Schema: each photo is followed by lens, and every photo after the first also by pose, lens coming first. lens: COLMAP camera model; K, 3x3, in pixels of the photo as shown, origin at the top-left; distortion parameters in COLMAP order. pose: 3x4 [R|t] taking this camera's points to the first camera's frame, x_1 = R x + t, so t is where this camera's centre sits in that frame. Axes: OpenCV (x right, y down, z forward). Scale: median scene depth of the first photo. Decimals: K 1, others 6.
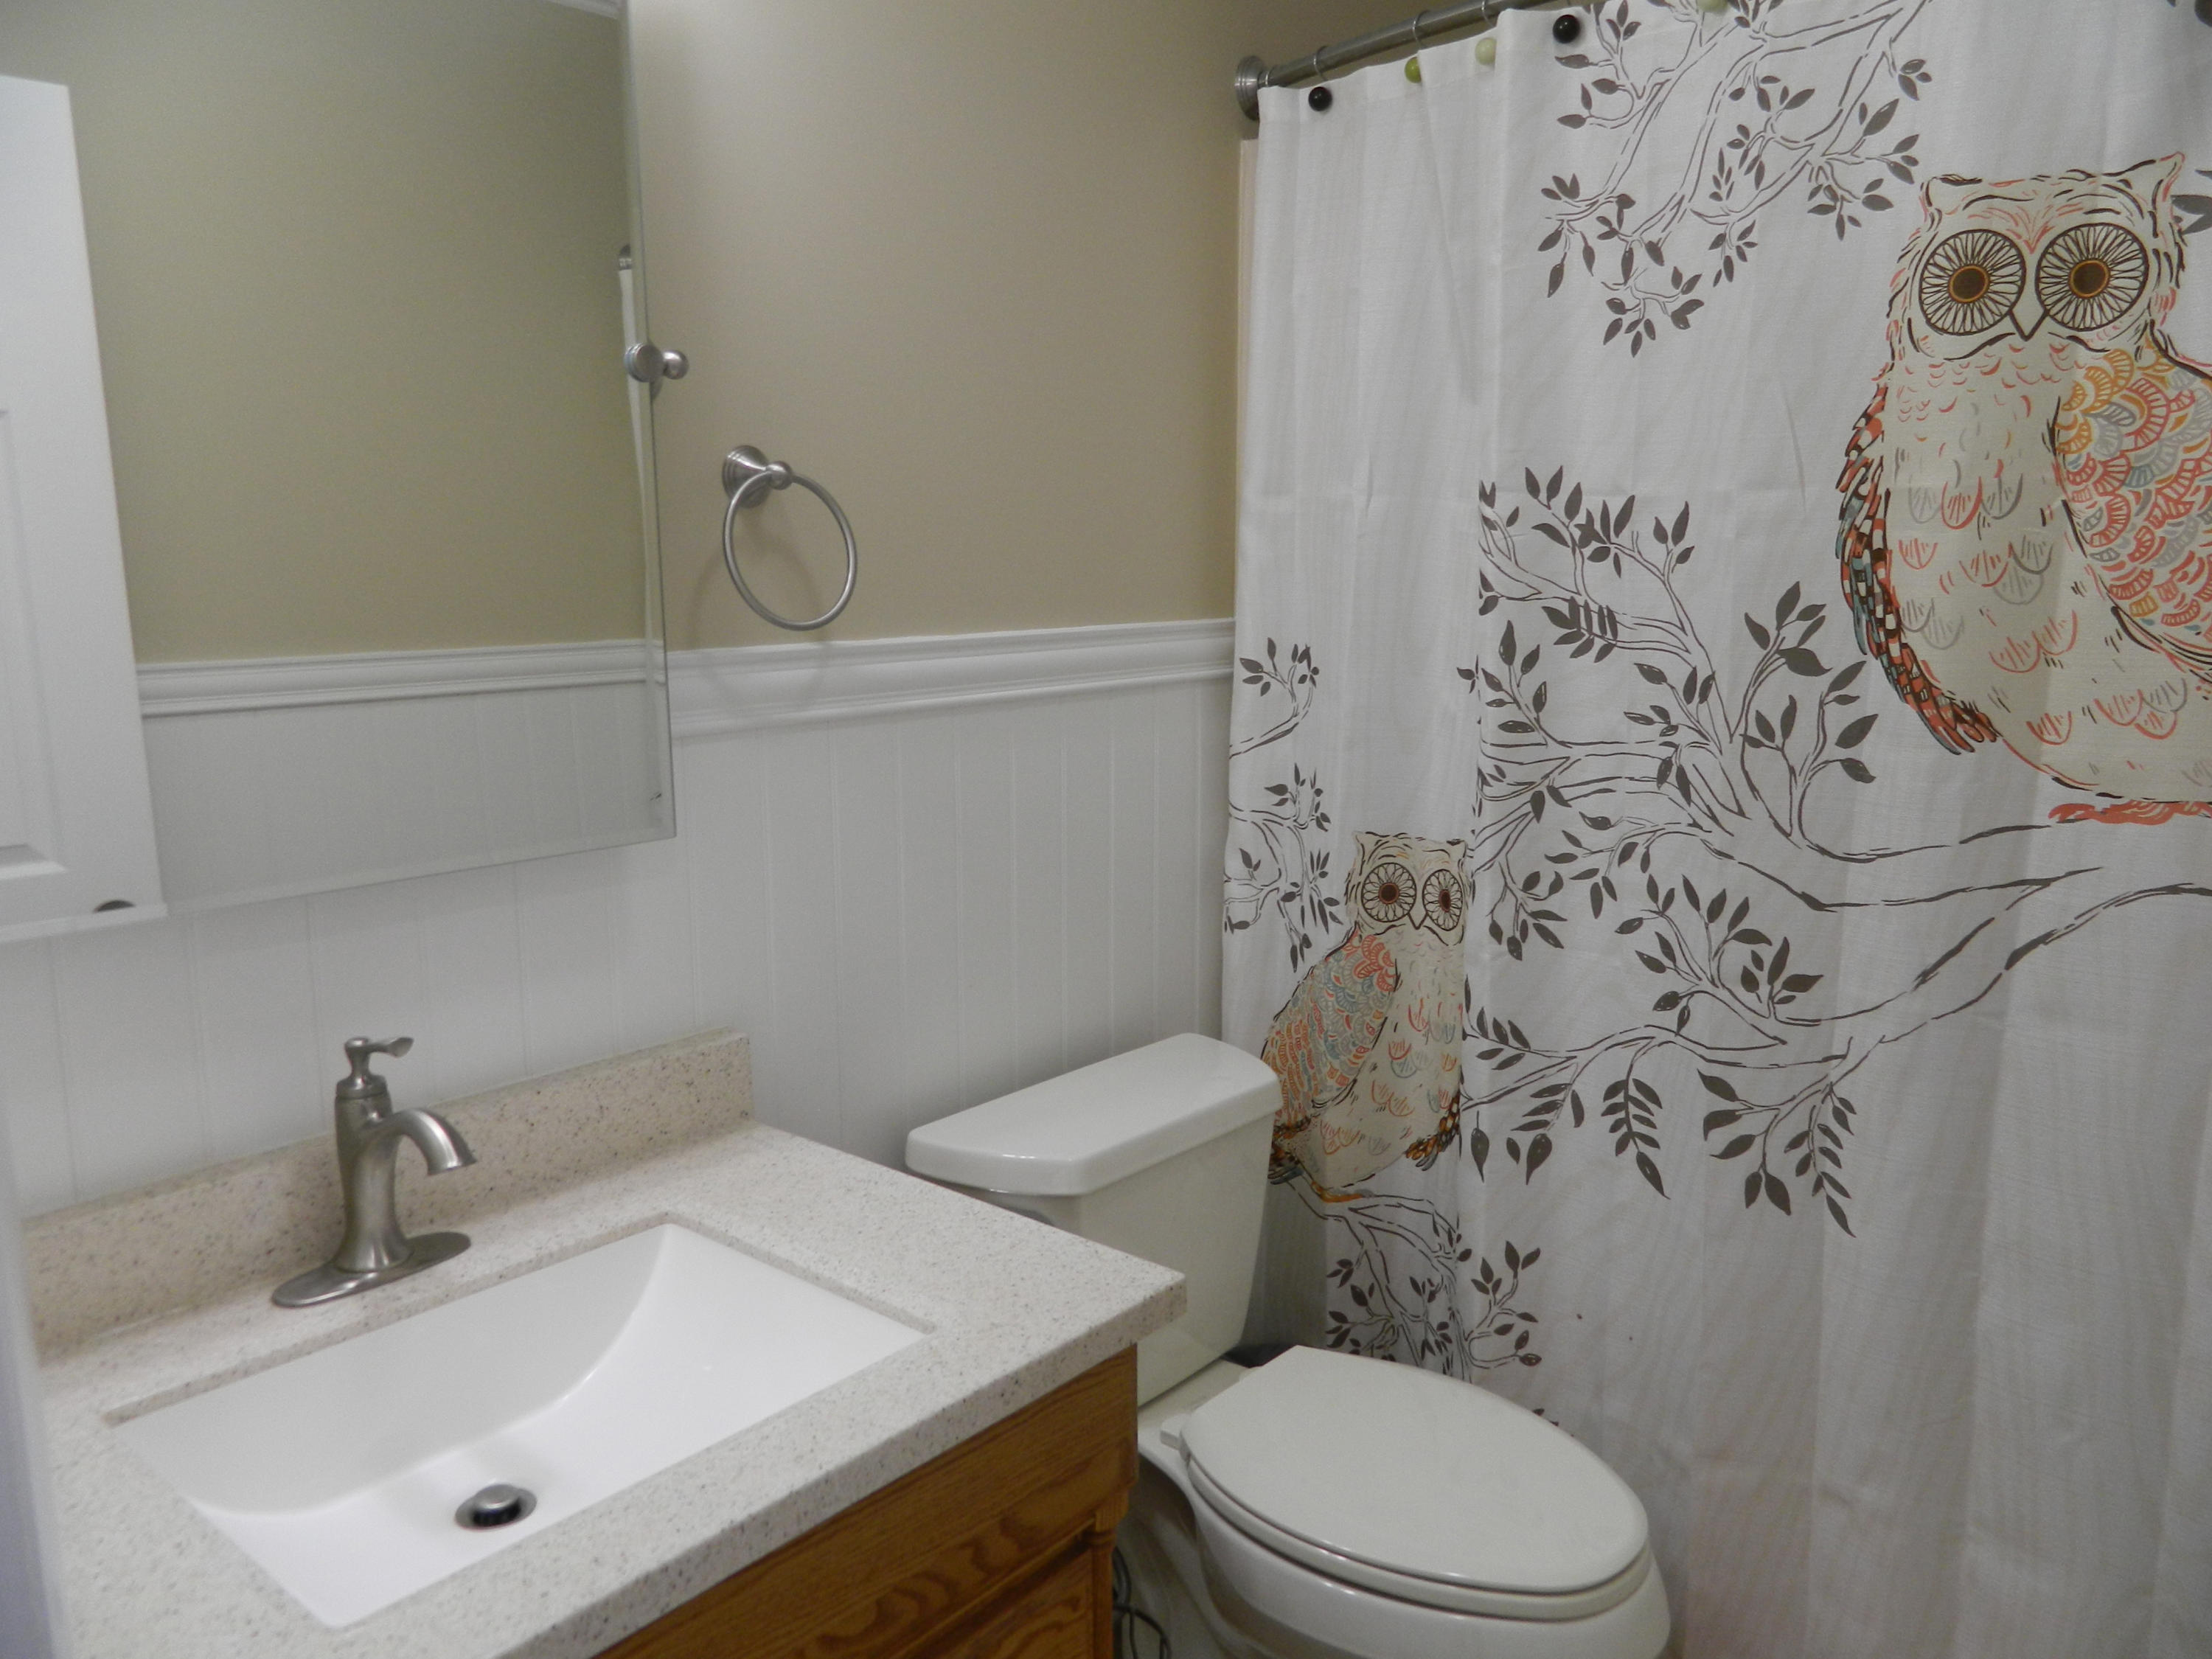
lens RADIAL K [[1589.3, 0, 1102.0], [0, 1589.3, 841.0], [0, 0, 1]] dist [0.001635, 0.000288]
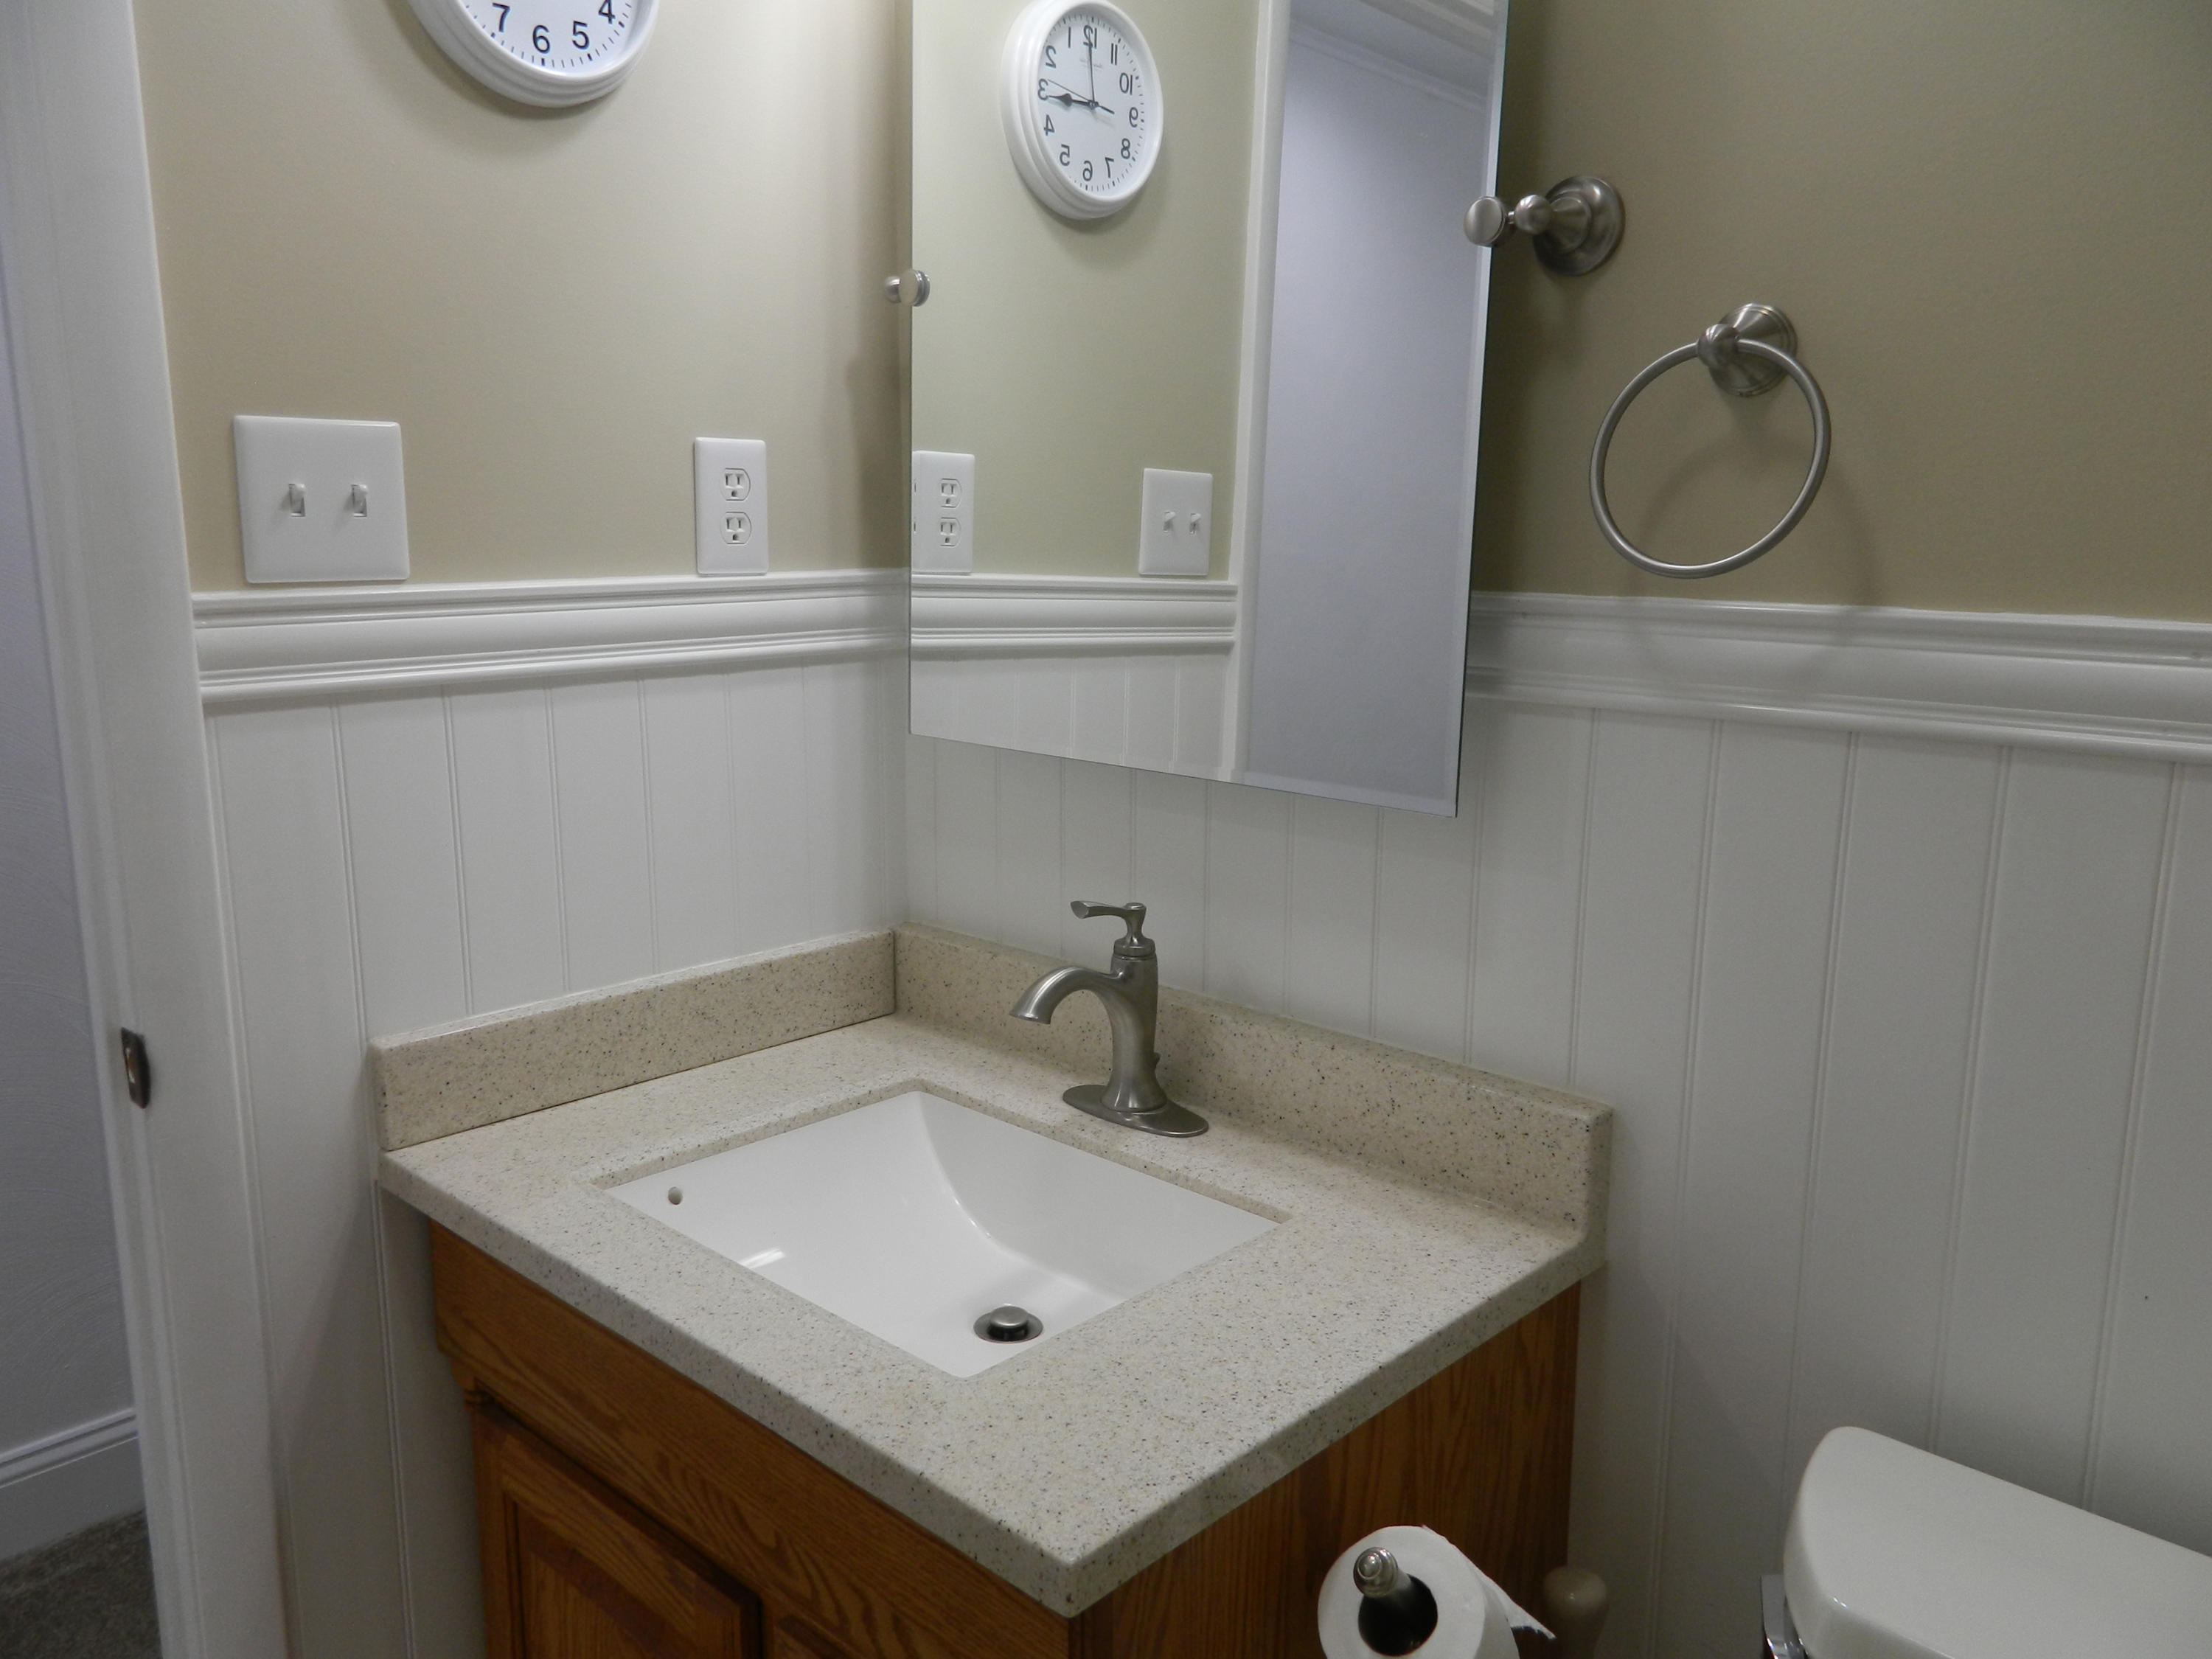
lens RADIAL K [[1710.3, 0, 1075.5], [0, 1710.3, 805.9], [0, 0, 1]] dist [0.005297, -0.000819]
pose [[-0.069896, 0.192350, -0.978834, 0.611869], [-0.167957, 0.964957, 0.201616, -0.156306], [0.983313, 0.178495, -0.035140, 0.861612]]
